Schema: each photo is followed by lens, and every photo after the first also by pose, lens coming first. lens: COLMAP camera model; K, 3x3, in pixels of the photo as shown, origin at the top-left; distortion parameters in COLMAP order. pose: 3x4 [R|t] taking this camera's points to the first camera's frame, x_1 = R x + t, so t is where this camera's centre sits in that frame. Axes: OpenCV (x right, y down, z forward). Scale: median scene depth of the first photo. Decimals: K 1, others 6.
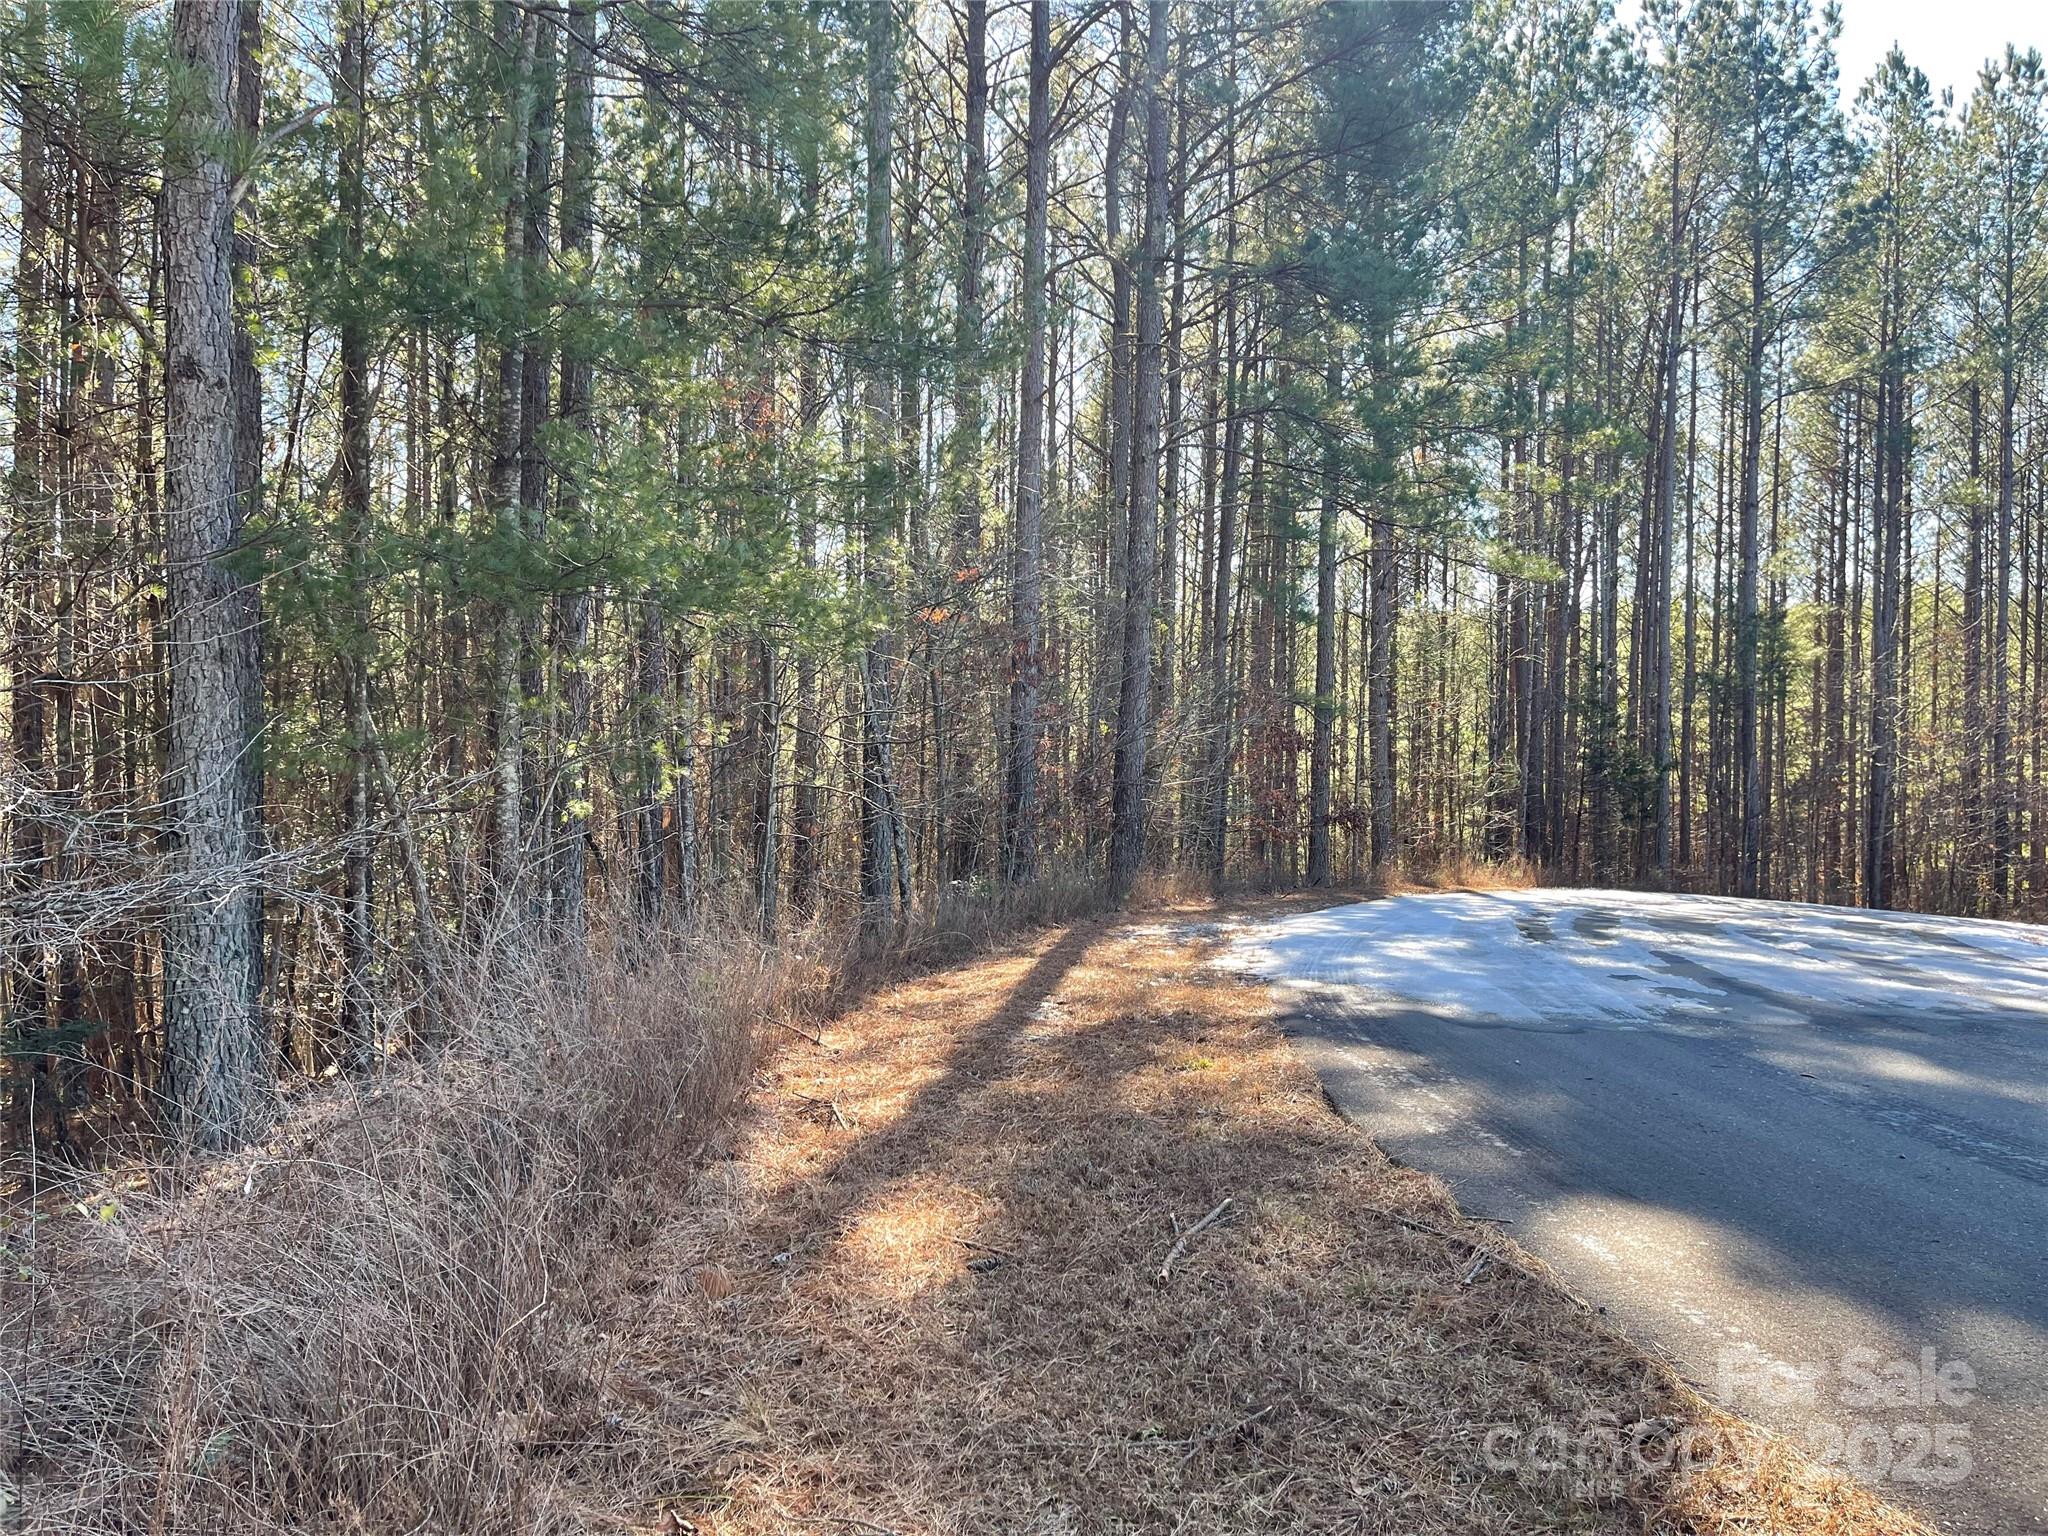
lens RADIAL K [[1503.4, 0, 1021.8], [0, 1503.4, 761.5], [0, 0, 1]] dist [0.063756, -0.073380]
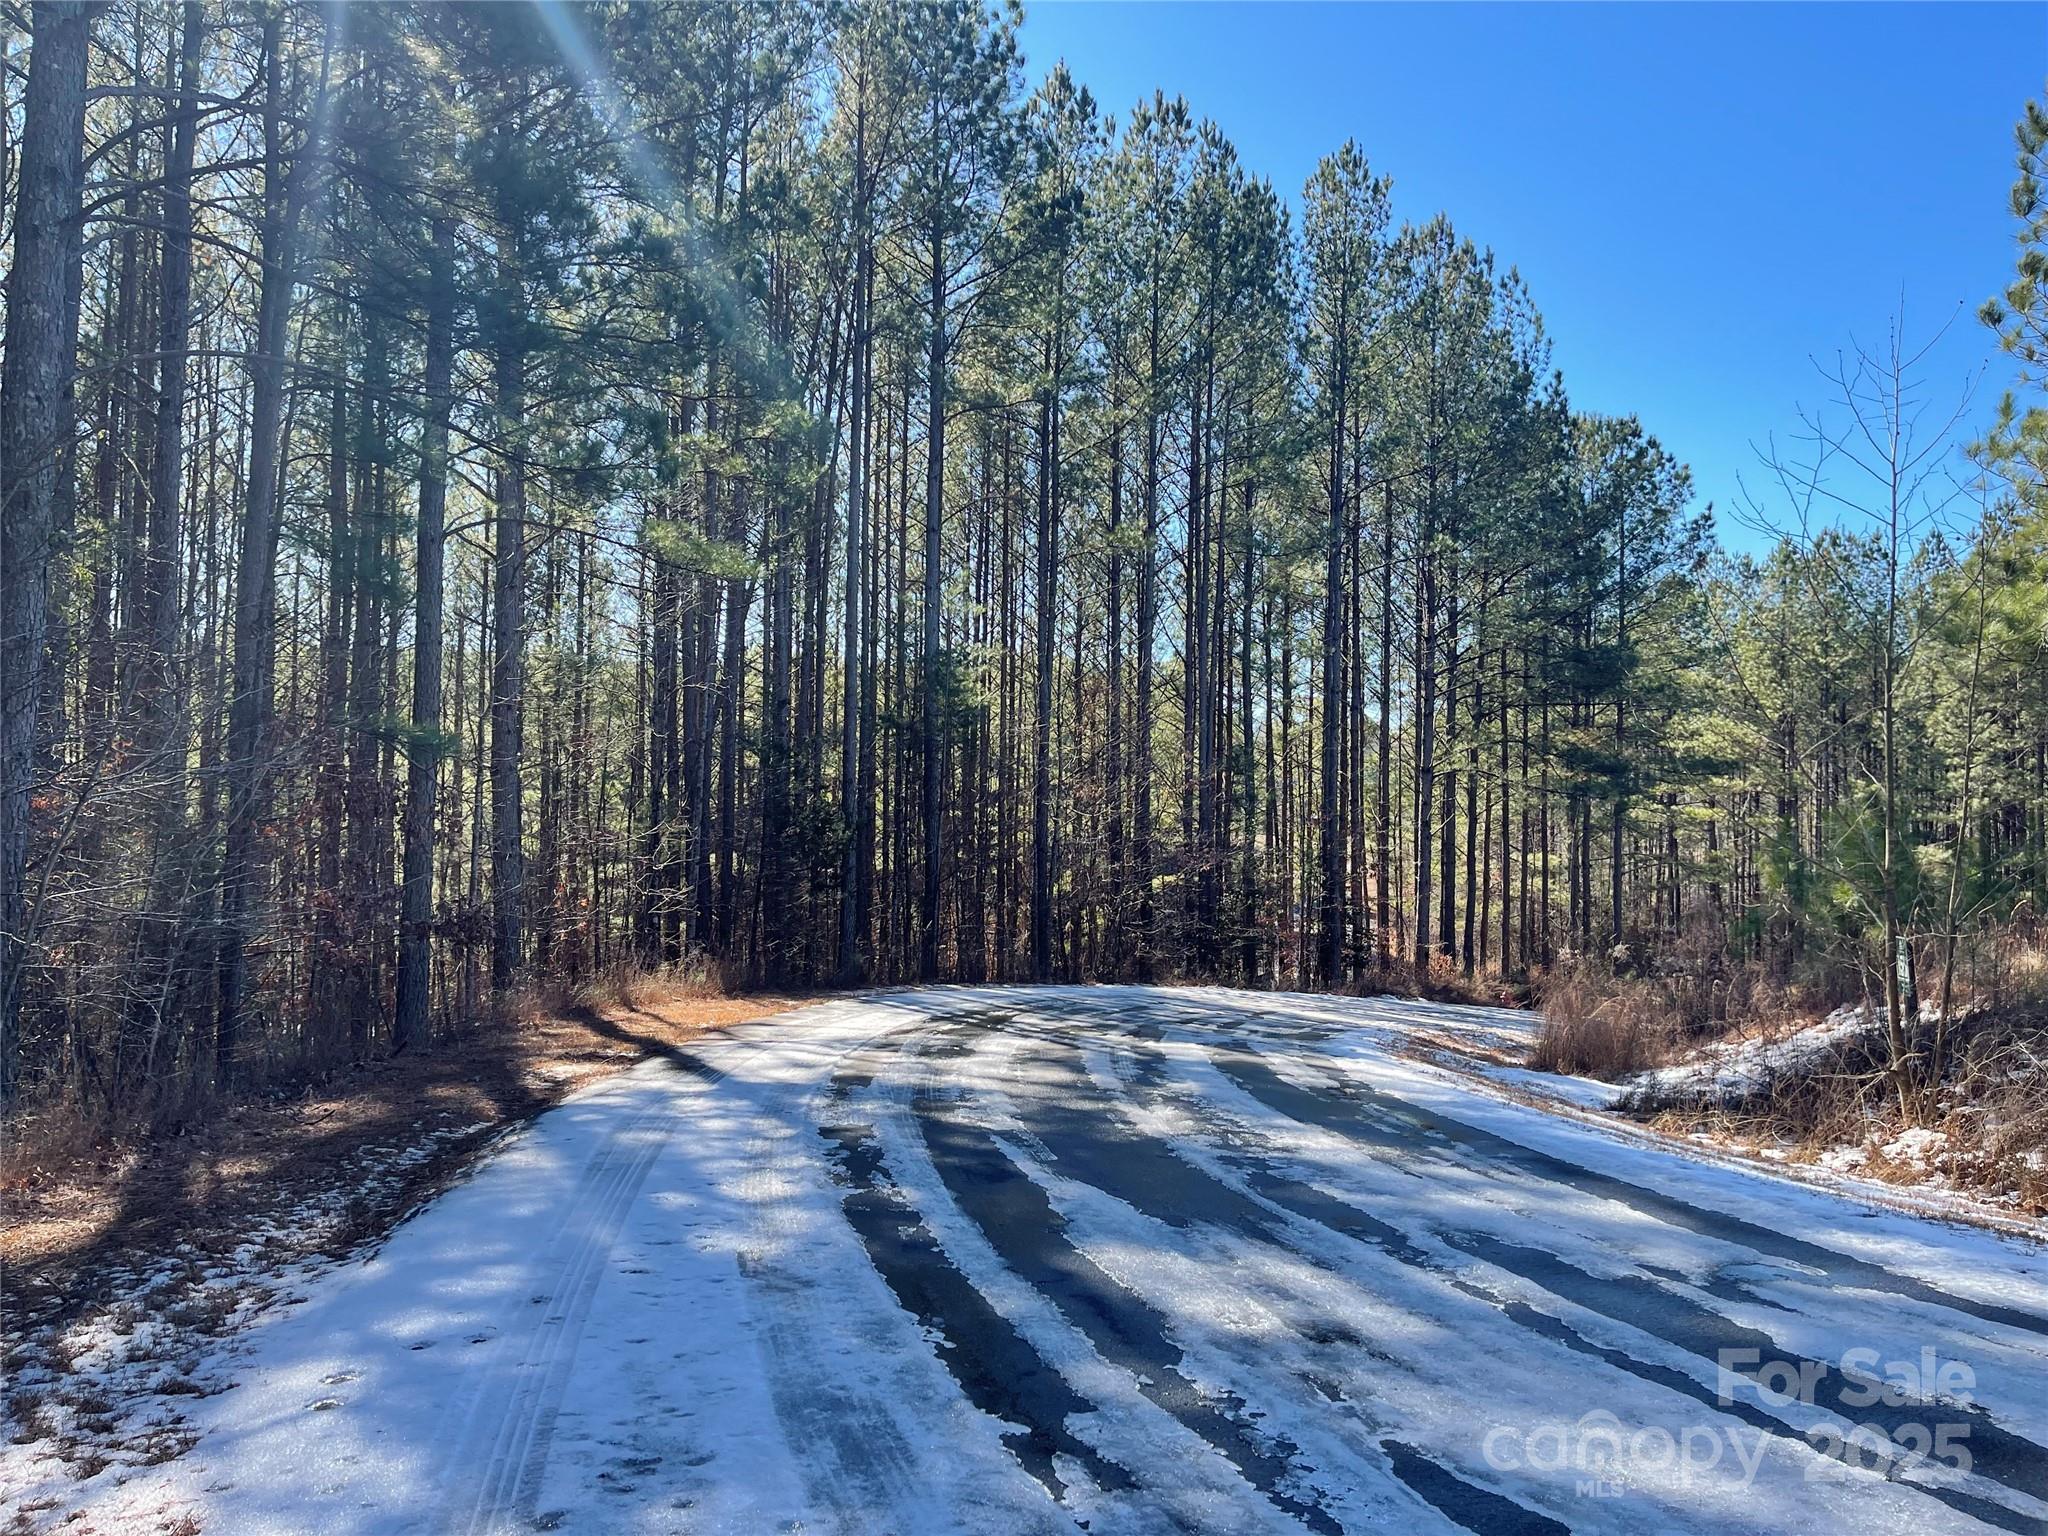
lens RADIAL K [[1503.4, 0, 1021.8], [0, 1503.4, 761.5], [0, 0, 1]] dist [0.063756, -0.073380]
pose [[0.843100, 0.013500, 0.537587, 0.049955], [0.002627, 0.999570, -0.029220, -0.006804], [-0.537750, 0.026047, 0.842702, 0.232701]]
